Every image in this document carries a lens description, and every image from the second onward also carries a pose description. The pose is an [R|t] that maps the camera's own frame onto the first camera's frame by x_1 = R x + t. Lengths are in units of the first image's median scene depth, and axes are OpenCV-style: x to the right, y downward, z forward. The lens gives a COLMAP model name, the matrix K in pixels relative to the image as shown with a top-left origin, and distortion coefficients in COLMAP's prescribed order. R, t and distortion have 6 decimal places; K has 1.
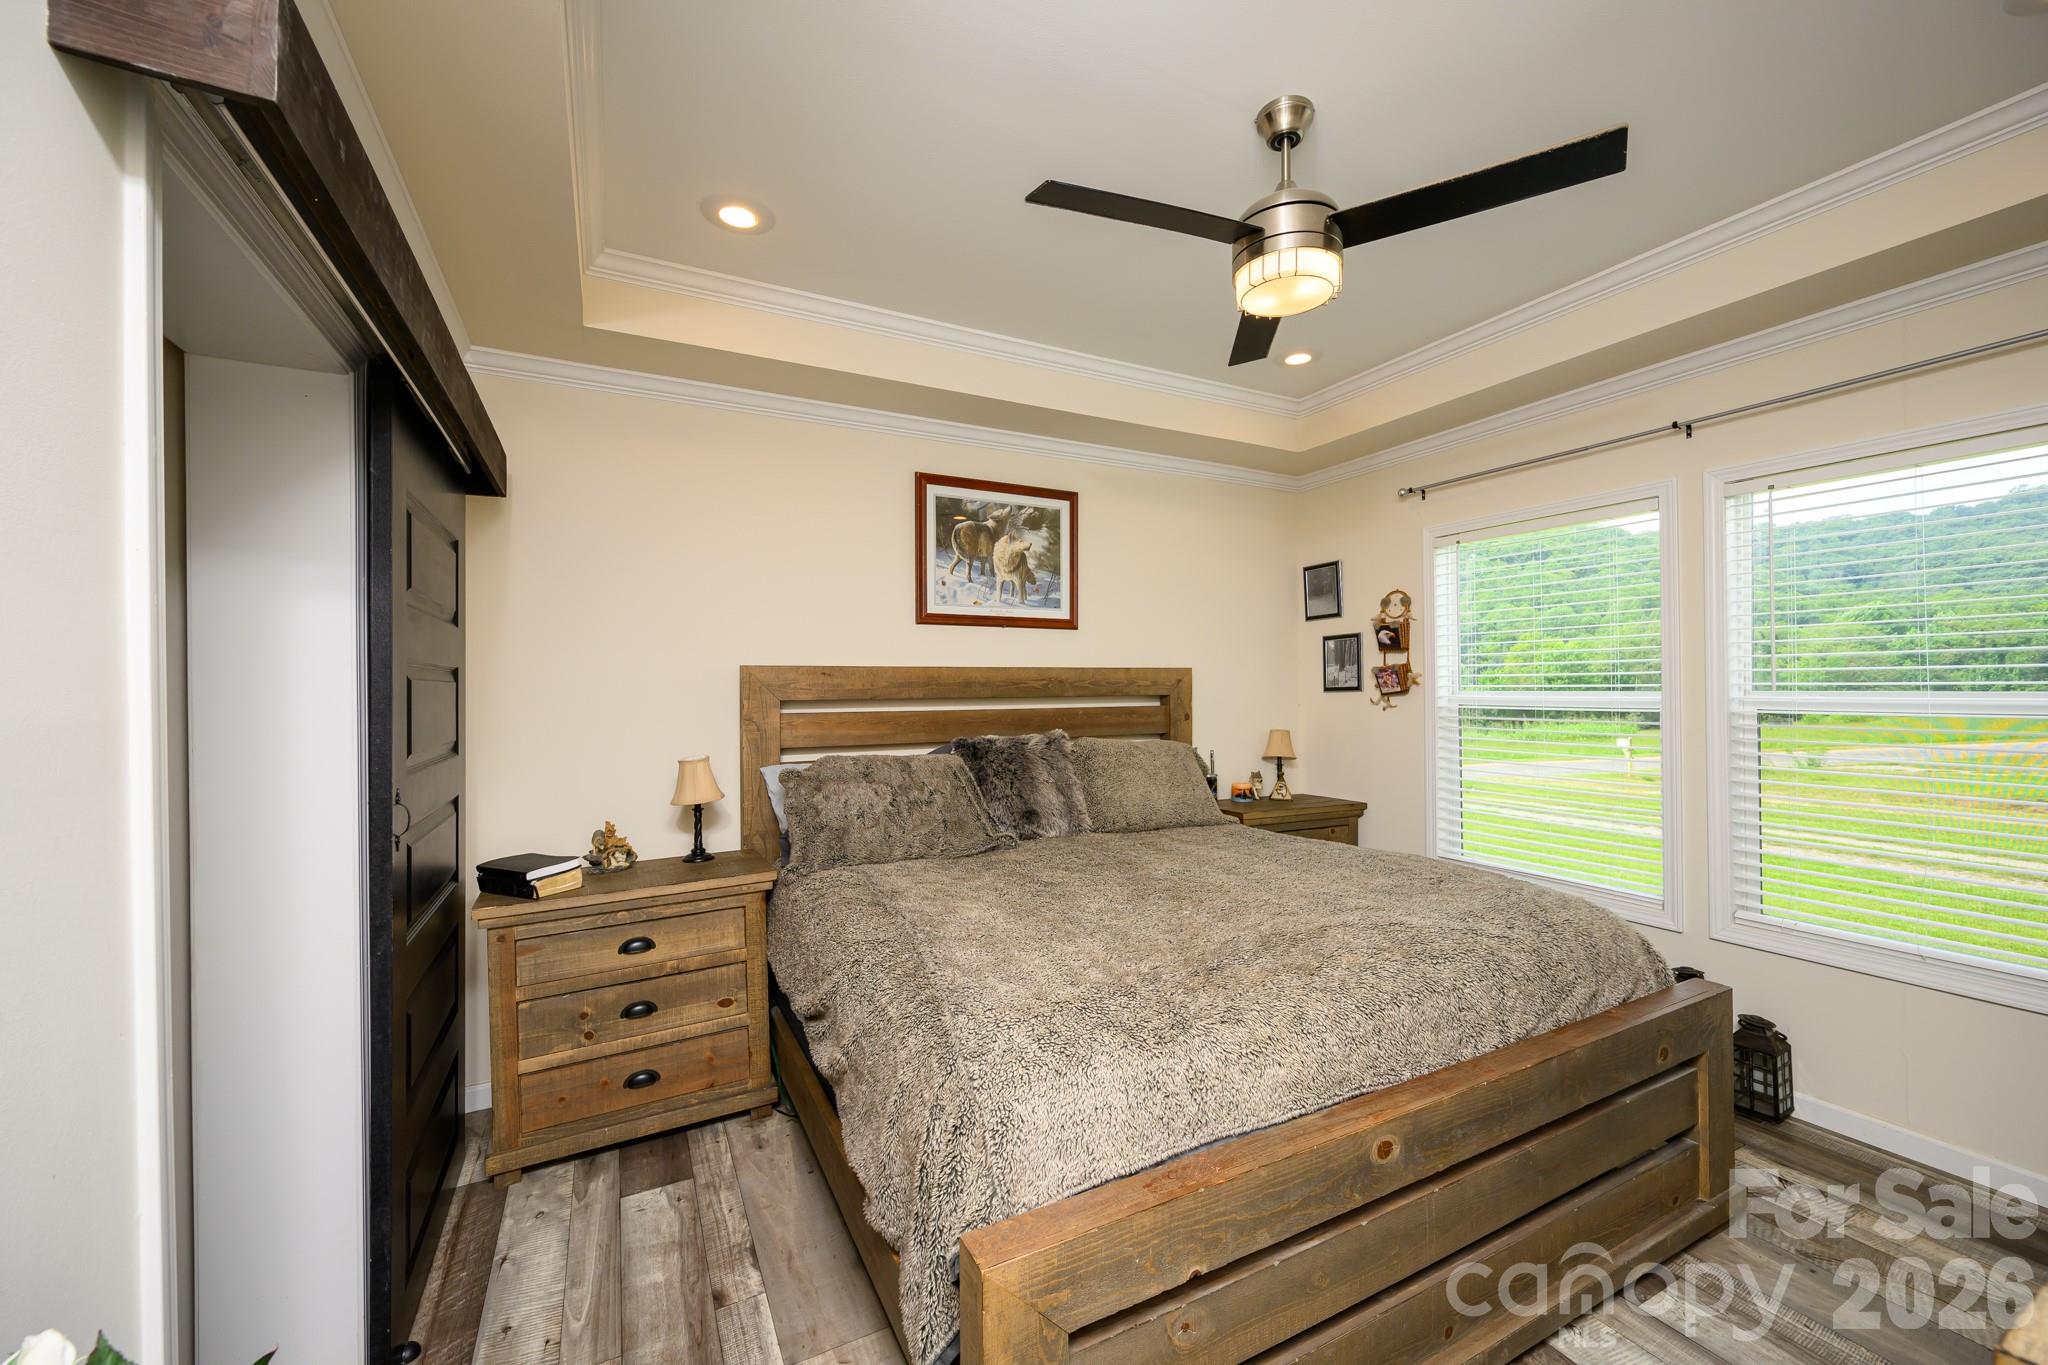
lens RADIAL K [[810.4, 0, 1033.8], [0, 810.4, 681.8], [0, 0, 1]] dist [-0.002106, 0.000910]
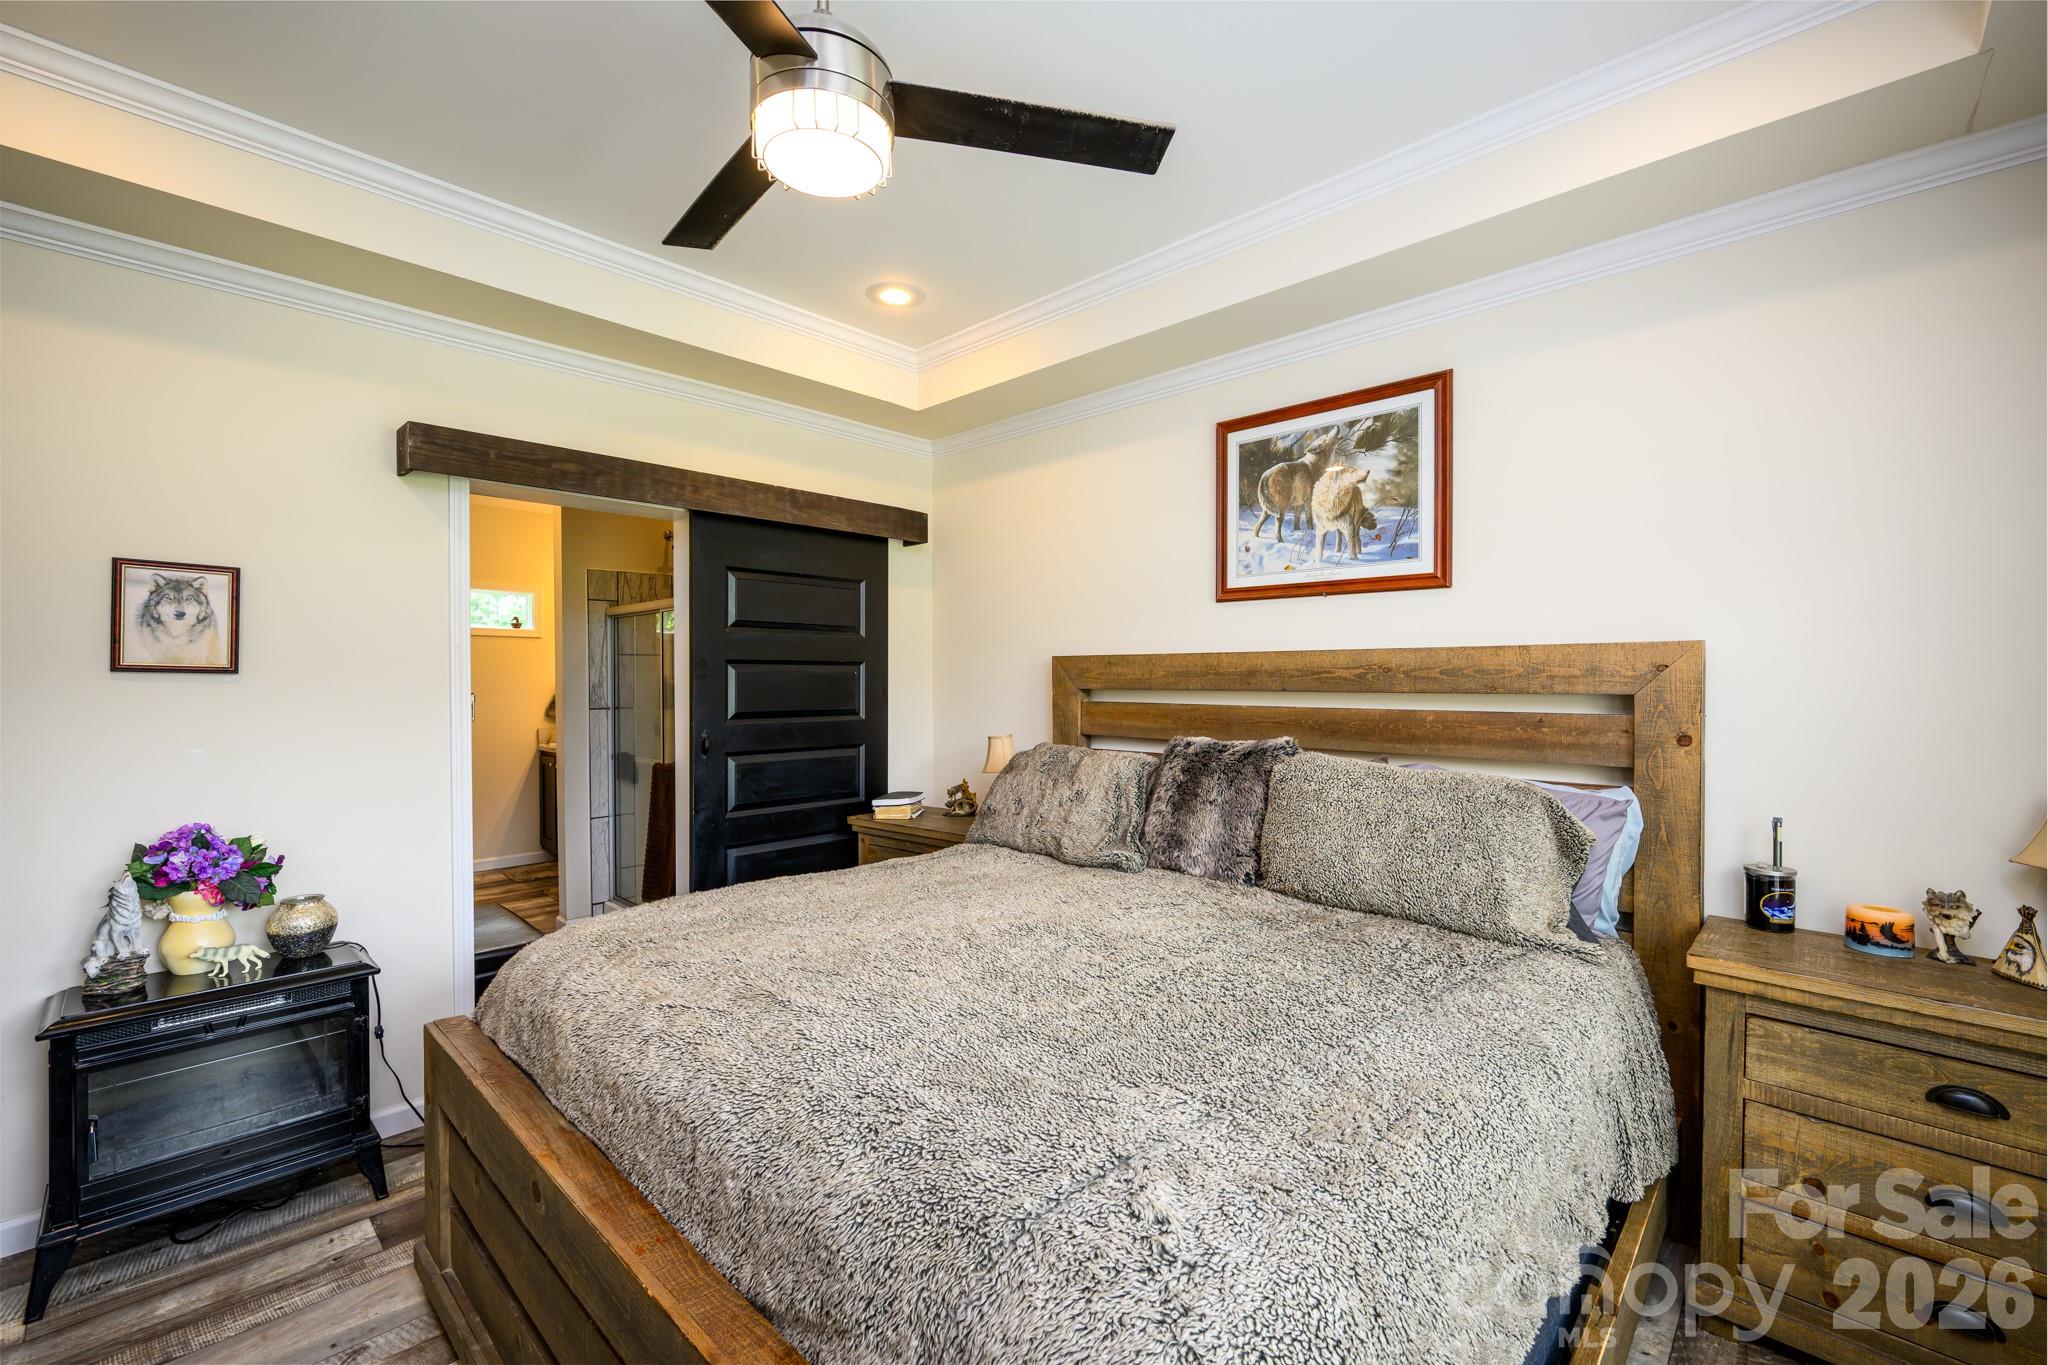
lens RADIAL K [[850.9, 0, 1014.7], [0, 850.9, 683.0], [0, 0, 1]] dist [0.000917, 0.000068]
pose [[0.320237, 0.011378, -0.947269, 0.604552], [0.000058, 0.999928, 0.012030, 0.002226], [0.947338, -0.003907, 0.320213, 0.489012]]
